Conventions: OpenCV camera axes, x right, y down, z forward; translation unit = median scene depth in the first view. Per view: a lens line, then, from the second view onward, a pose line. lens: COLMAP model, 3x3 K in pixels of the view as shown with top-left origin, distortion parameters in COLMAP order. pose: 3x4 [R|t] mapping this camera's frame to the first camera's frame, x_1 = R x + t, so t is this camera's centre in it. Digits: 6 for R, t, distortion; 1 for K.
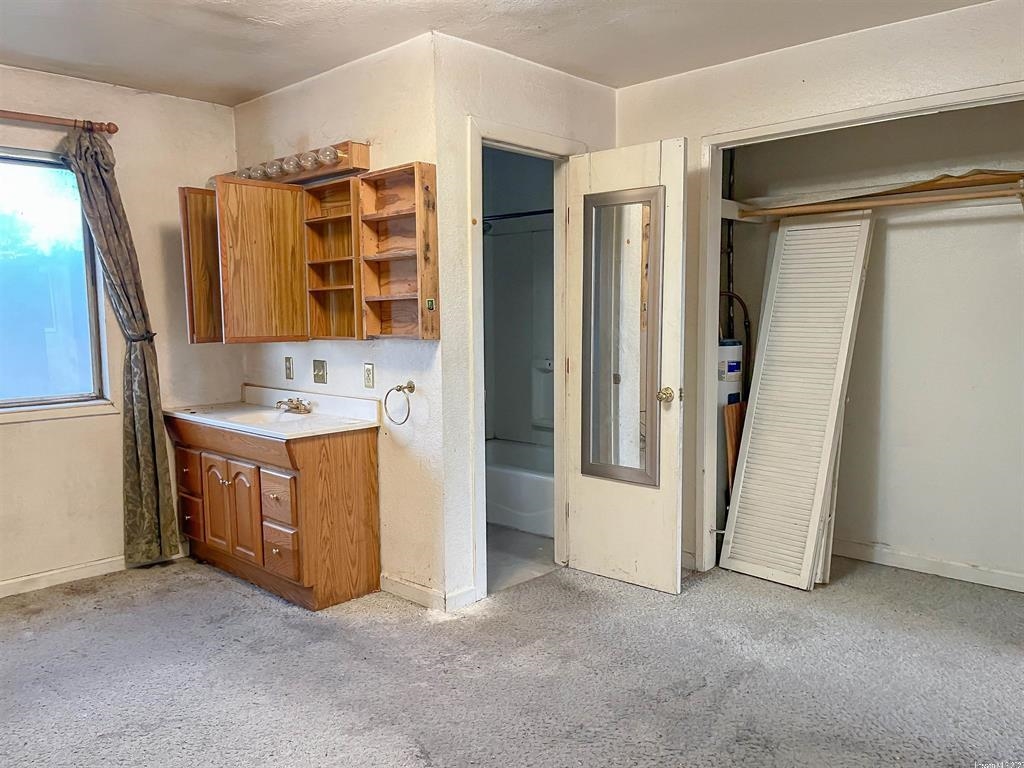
lens RADIAL K [[768.1, 0, 511.8], [0, 768.1, 387.2], [0, 0, 1]] dist [0.015241, 0.002170]
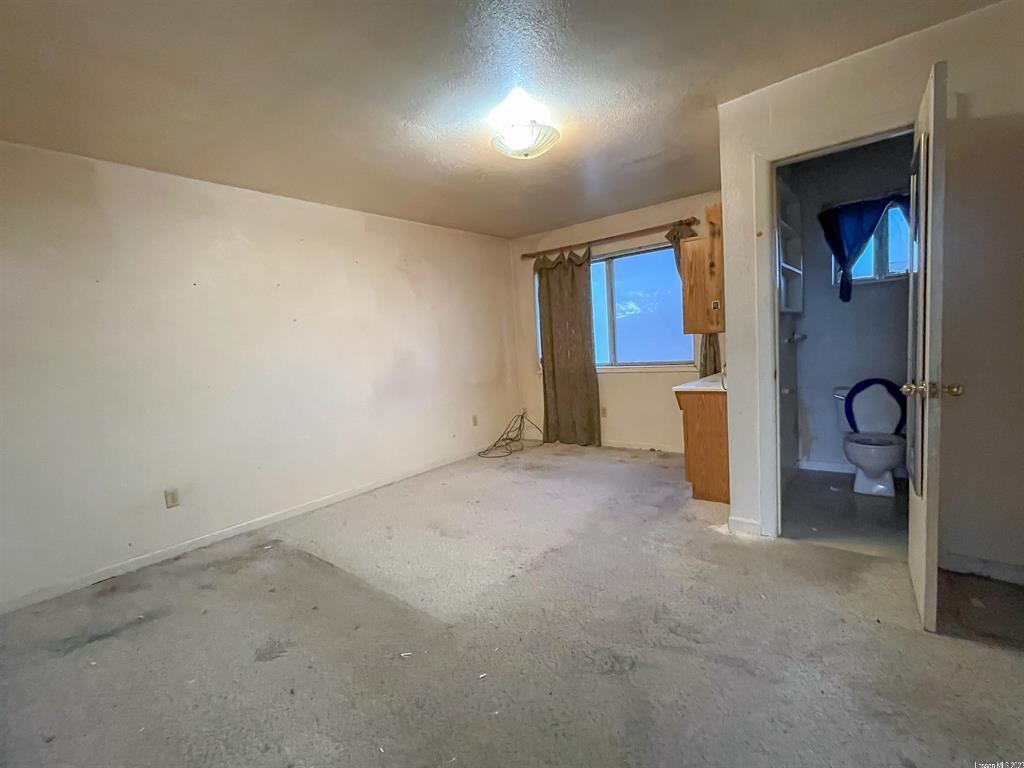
lens RADIAL K [[466.3, 0, 510.2], [0, 466.3, 384.0], [0, 0, 1]] dist [-0.000467, 0.000136]
pose [[0.090826, 0.090699, -0.991728, 0.713618], [-0.034590, 0.995530, 0.087879, -0.025870], [0.995266, 0.026322, 0.093557, 0.549662]]
